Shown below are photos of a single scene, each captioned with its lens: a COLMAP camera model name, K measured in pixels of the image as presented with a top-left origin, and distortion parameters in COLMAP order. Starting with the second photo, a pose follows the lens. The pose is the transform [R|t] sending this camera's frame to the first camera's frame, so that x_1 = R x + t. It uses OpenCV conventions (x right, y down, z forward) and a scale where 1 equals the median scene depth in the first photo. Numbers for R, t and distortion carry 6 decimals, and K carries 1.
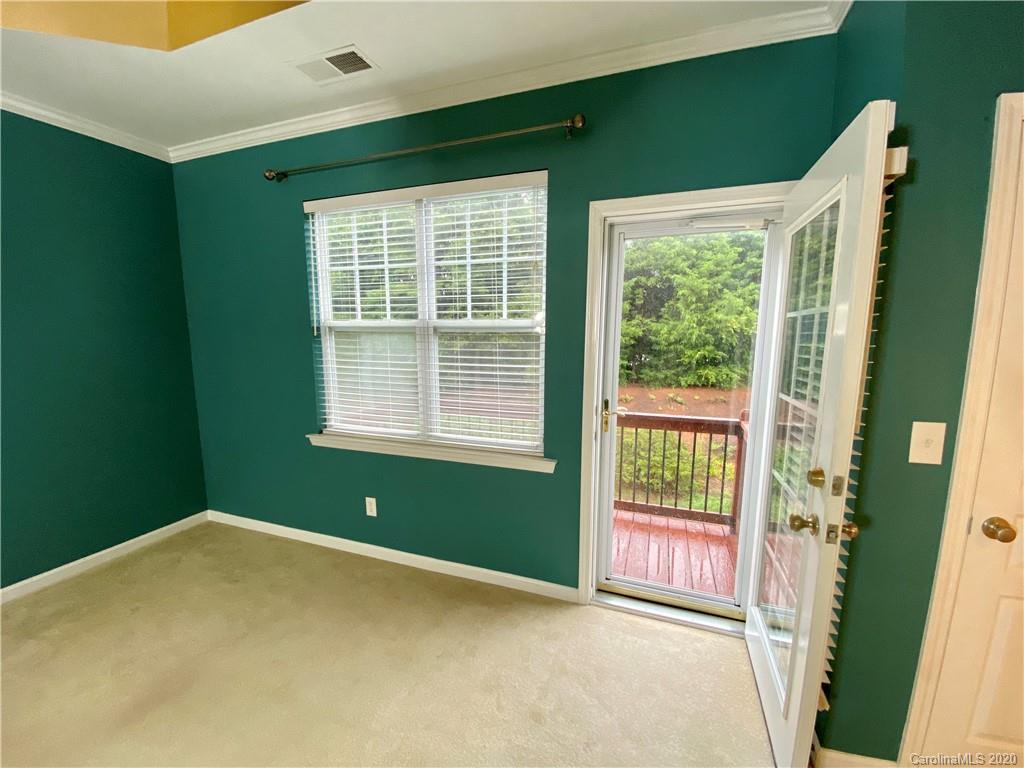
lens RADIAL K [[419.9, 0, 513.4], [0, 419.9, 391.7], [0, 0, 1]] dist [0.040209, -0.030587]
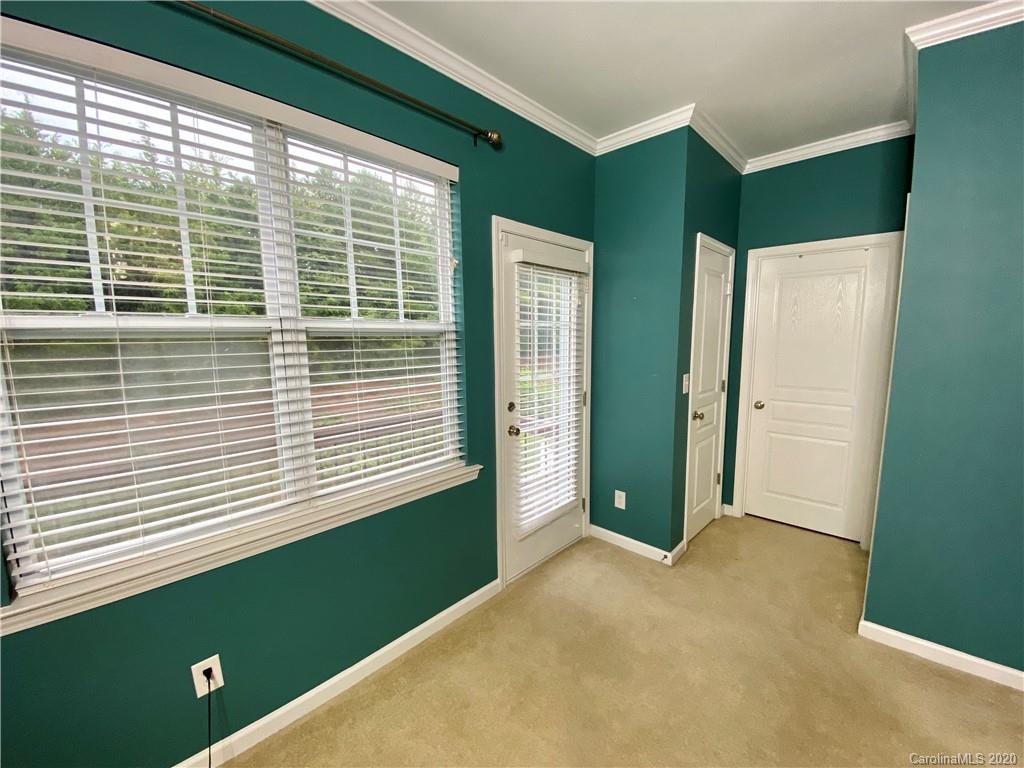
lens RADIAL K [[419.9, 0, 513.4], [0, 419.9, 391.7], [0, 0, 1]] dist [0.040209, -0.030587]
pose [[0.378639, -0.133706, 0.915836, -0.772212], [0.131060, 0.987285, 0.089953, -0.086796], [-0.916218, 0.085970, 0.391348, 0.526962]]
